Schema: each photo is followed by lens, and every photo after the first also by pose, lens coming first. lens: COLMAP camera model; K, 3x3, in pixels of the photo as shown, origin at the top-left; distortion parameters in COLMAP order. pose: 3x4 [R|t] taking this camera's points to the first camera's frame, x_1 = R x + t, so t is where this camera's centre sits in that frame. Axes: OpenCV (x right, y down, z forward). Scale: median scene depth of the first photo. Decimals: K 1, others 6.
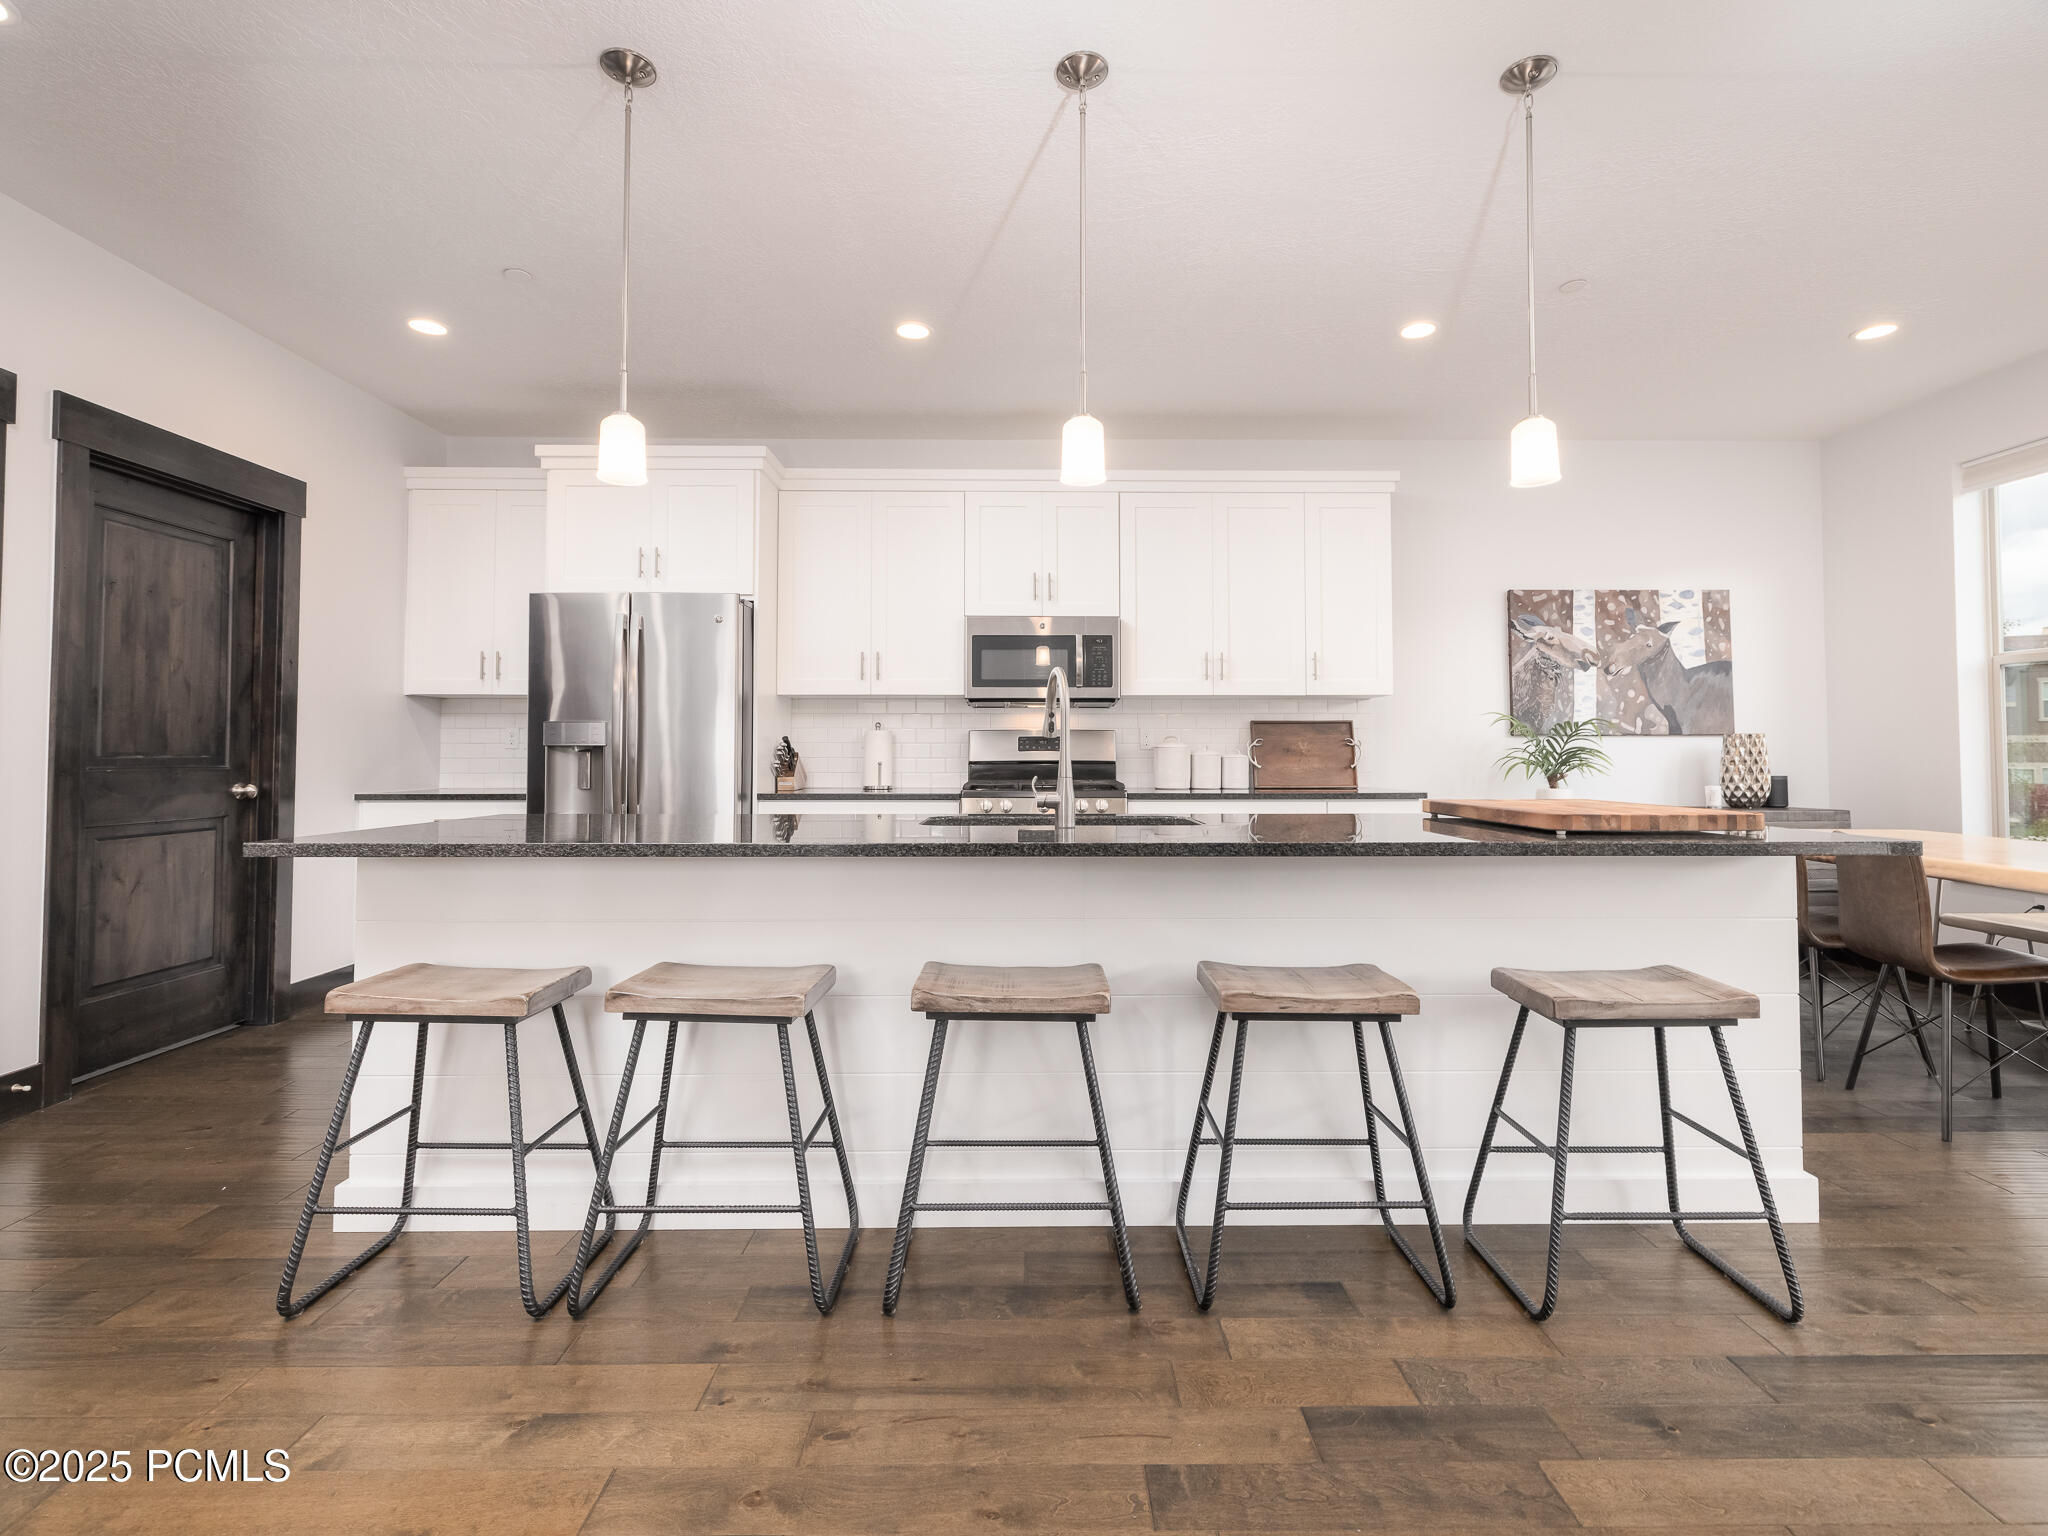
lens RADIAL K [[967.9, 0, 1040.2], [0, 967.9, 722.2], [0, 0, 1]] dist [0.001442, 0.000403]
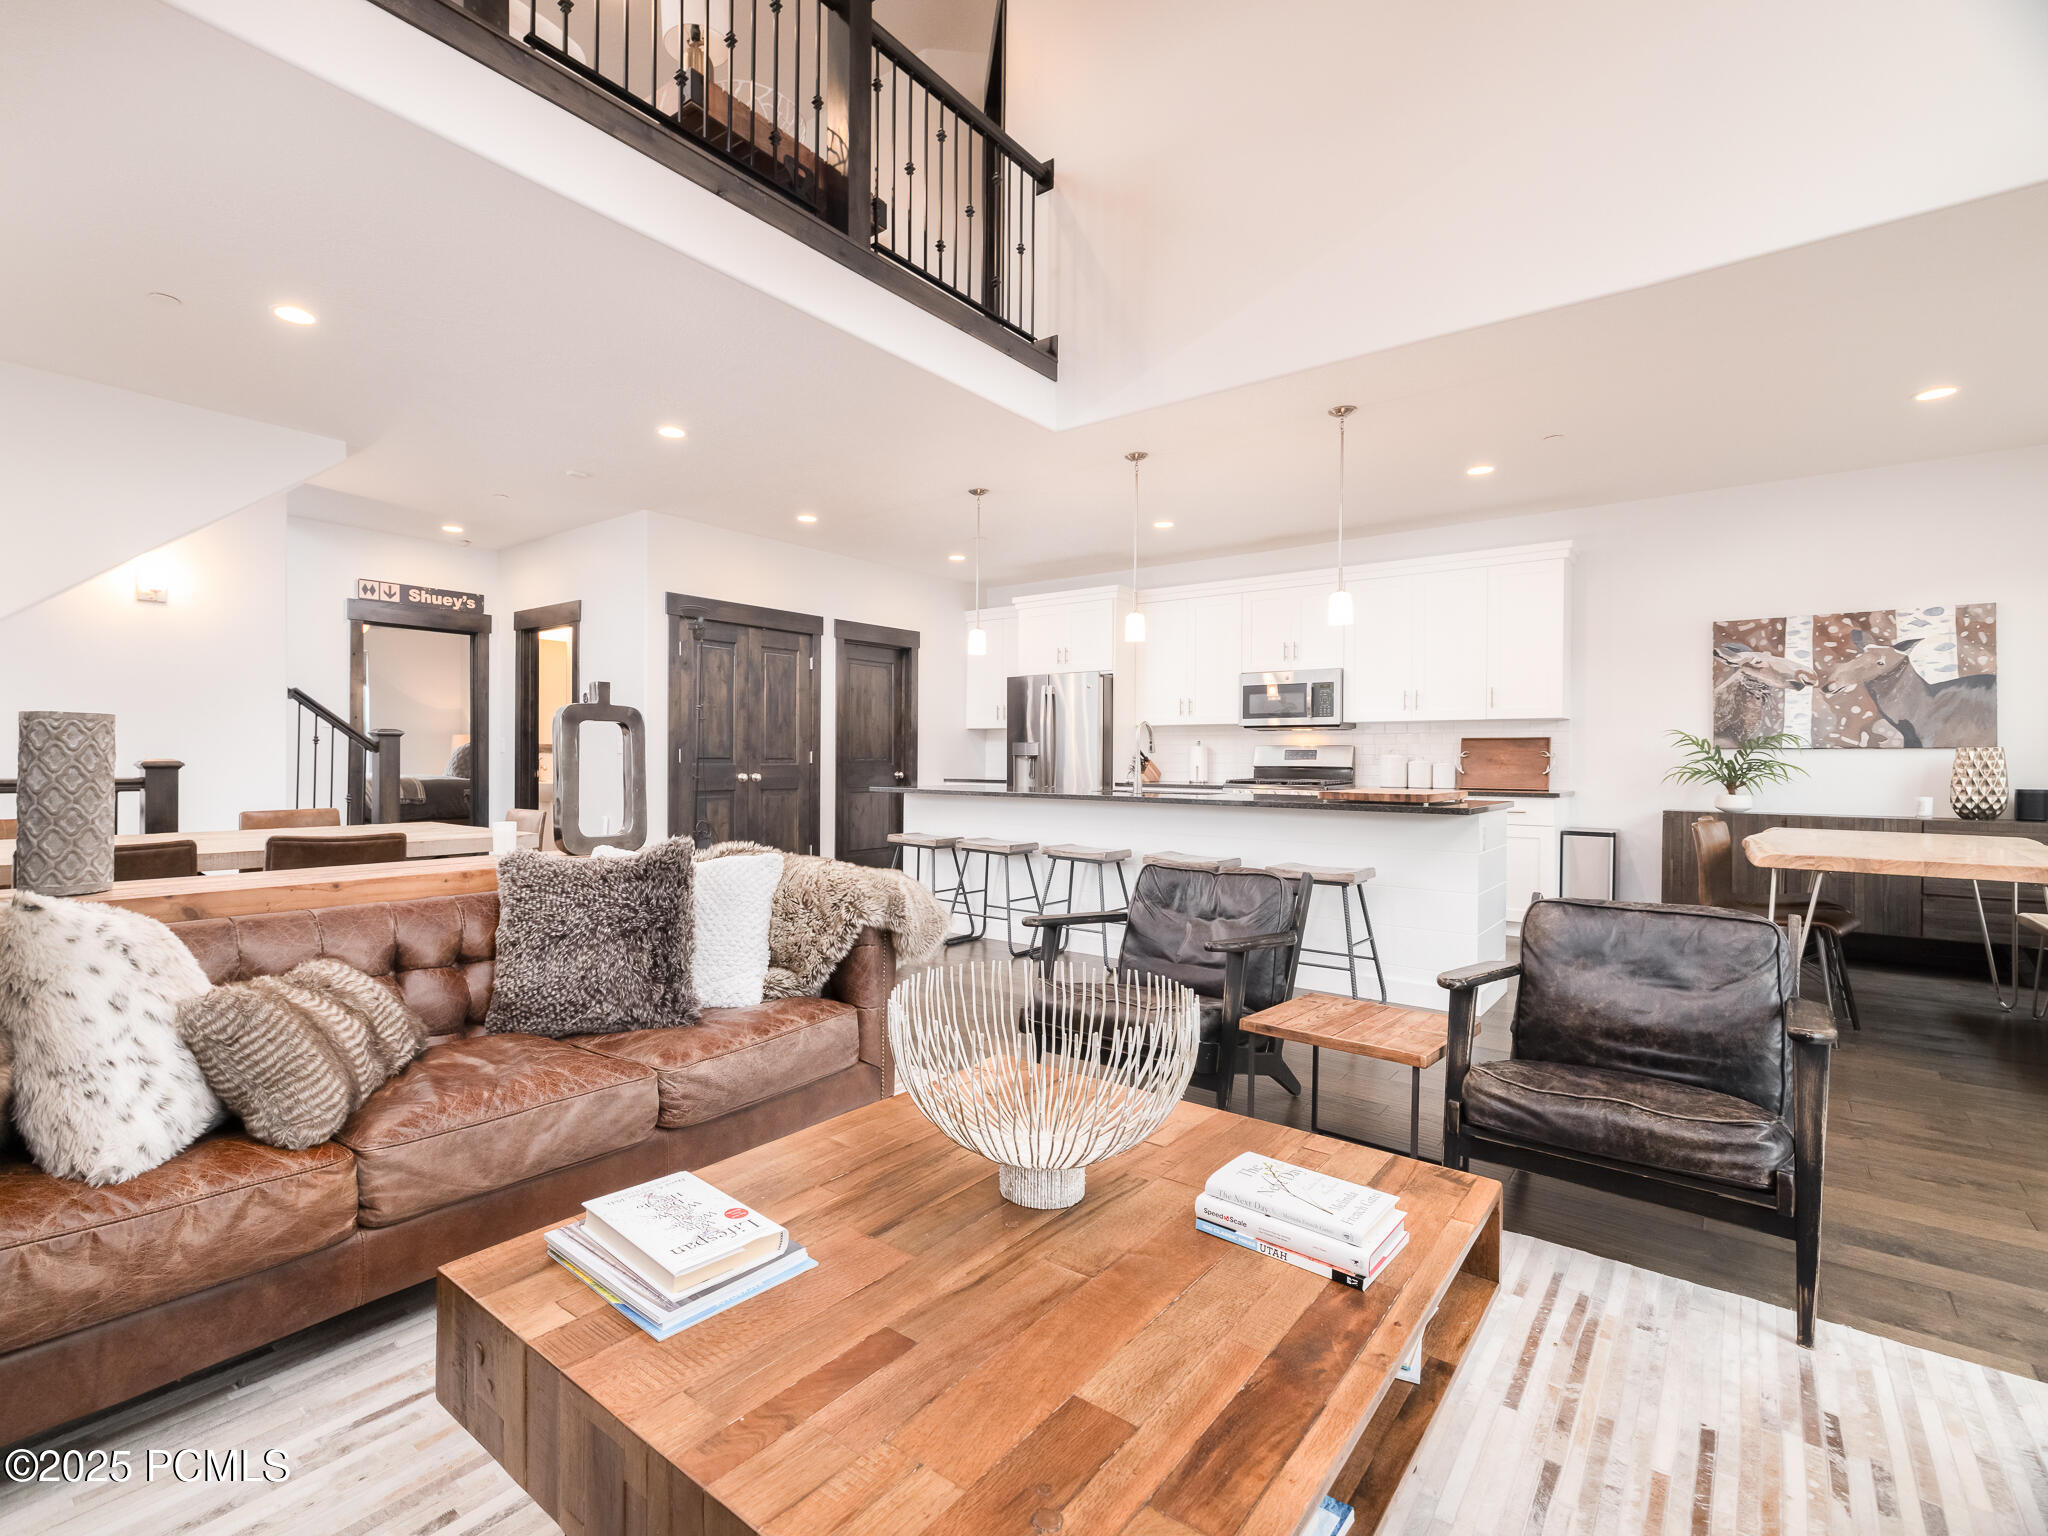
lens RADIAL K [[957.9, 0, 953.6], [0, 957.9, 766.8], [0, 0, 1]] dist [0.000979, 0.000475]
pose [[0.761438, 0.011189, -0.648141, 0.539063], [0.014199, 0.999323, 0.033931, -0.016525], [0.648082, -0.035039, 0.760764, -0.456056]]
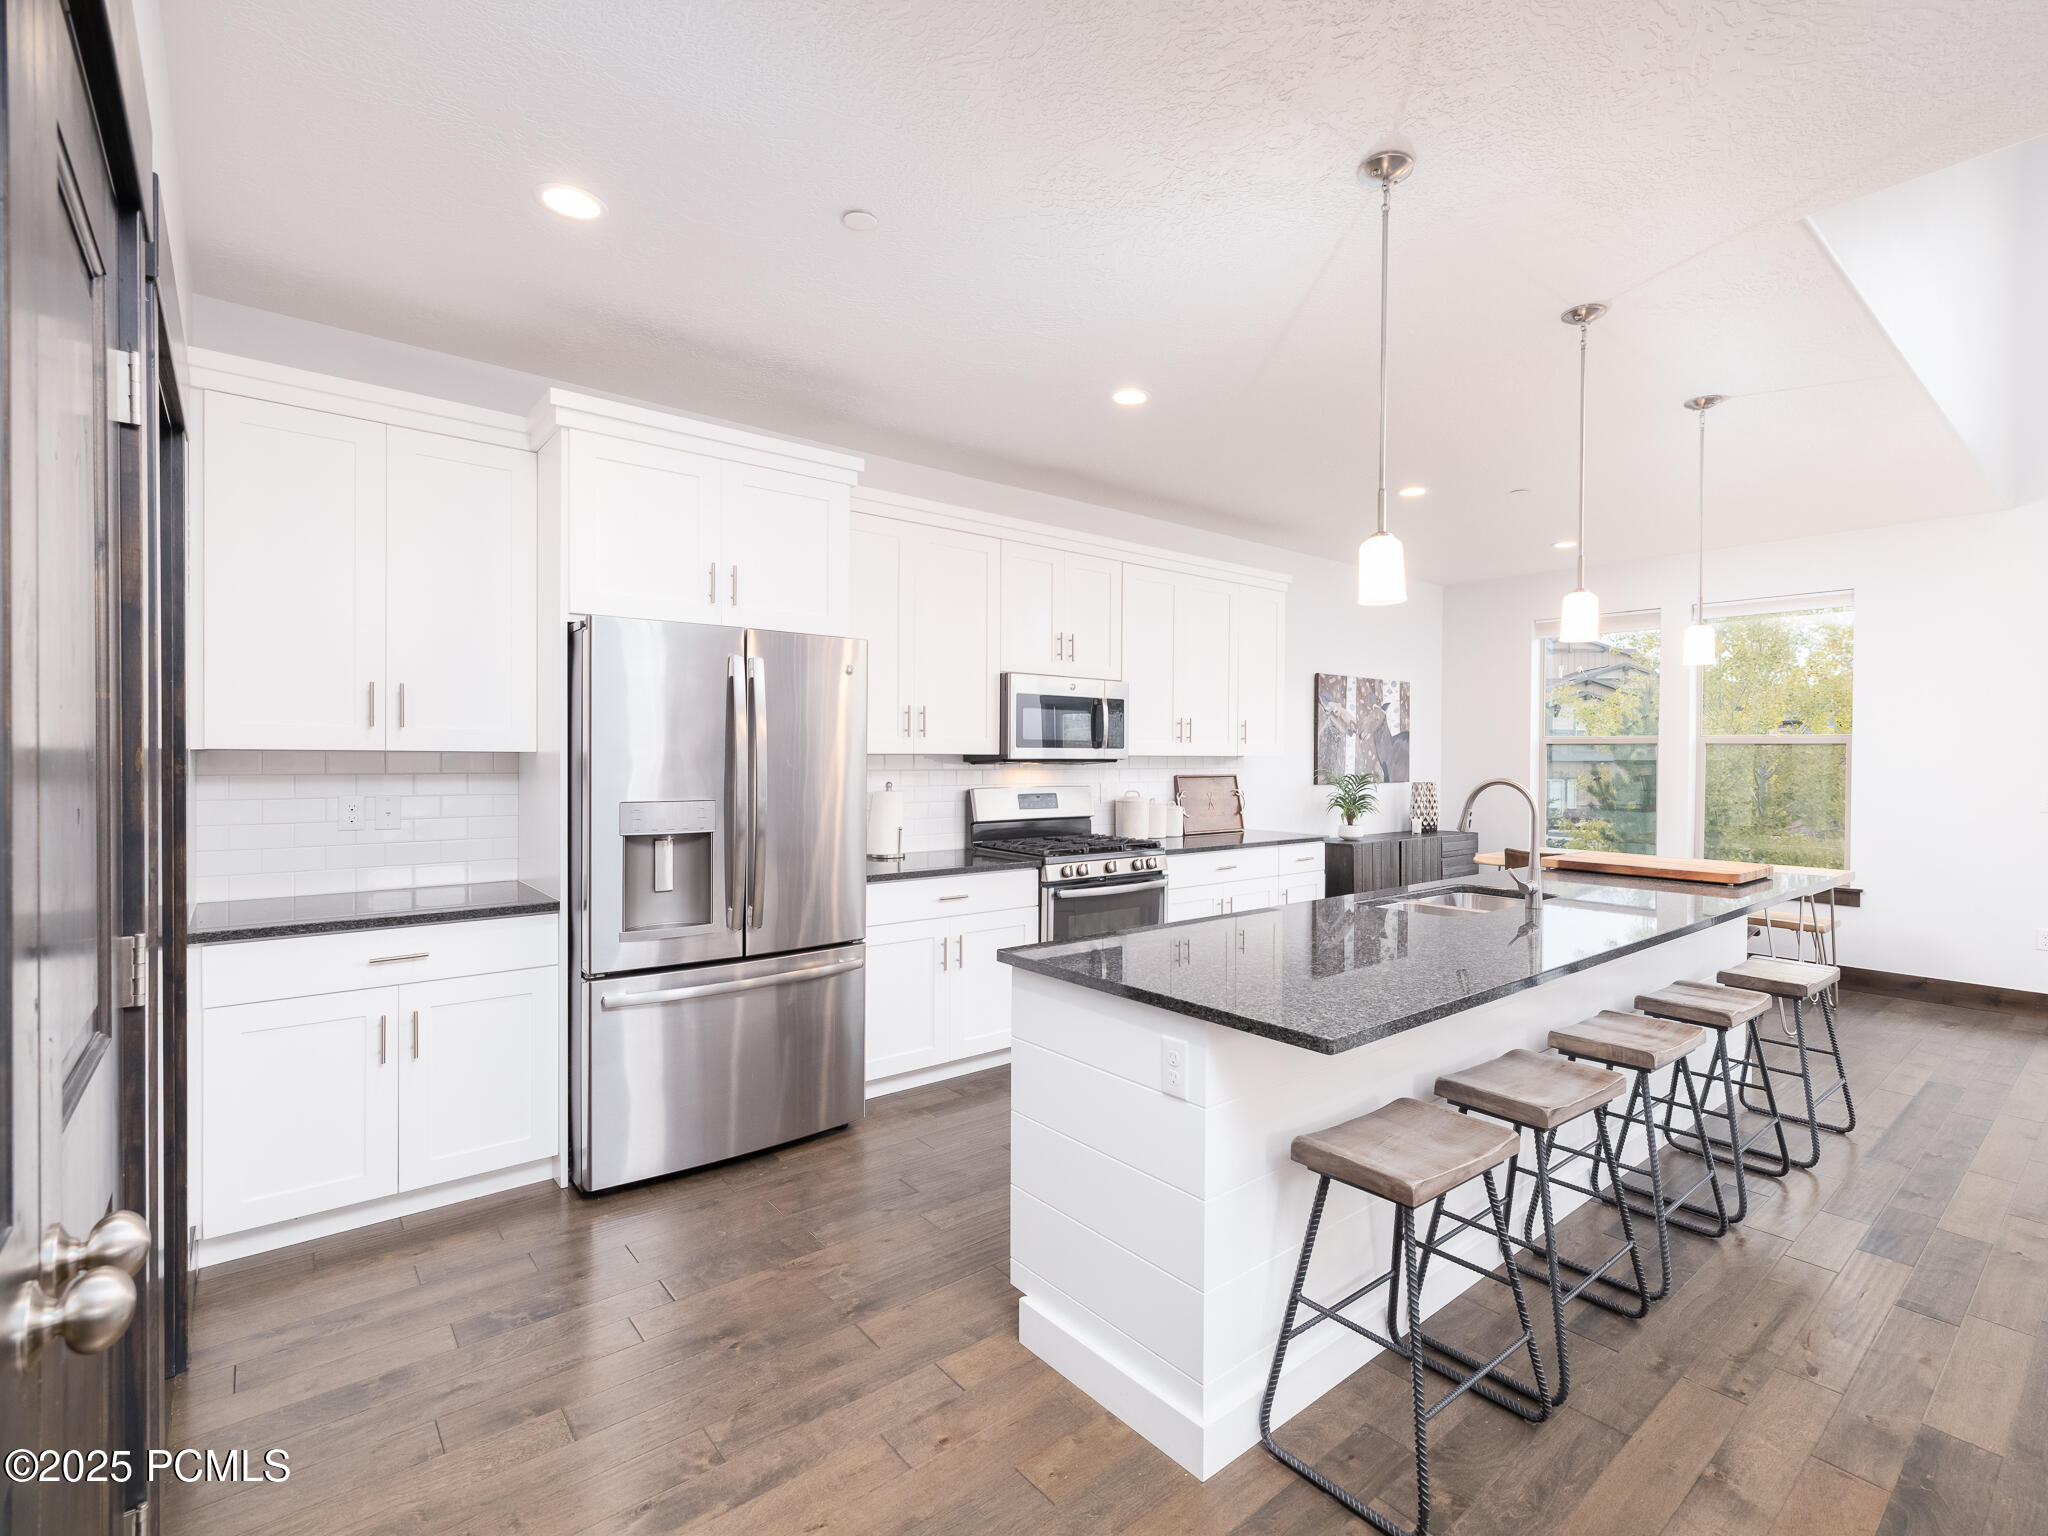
lens RADIAL K [[969.5, 0, 1110.6], [0, 969.5, 762.8], [0, 0, 1]] dist [0.000659, 0.000346]
pose [[0.753692, 0.000054, 0.657228, -0.584814], [-0.029748, 0.998978, 0.034033, -0.052404], [-0.656554, -0.045201, 0.752923, 0.195947]]
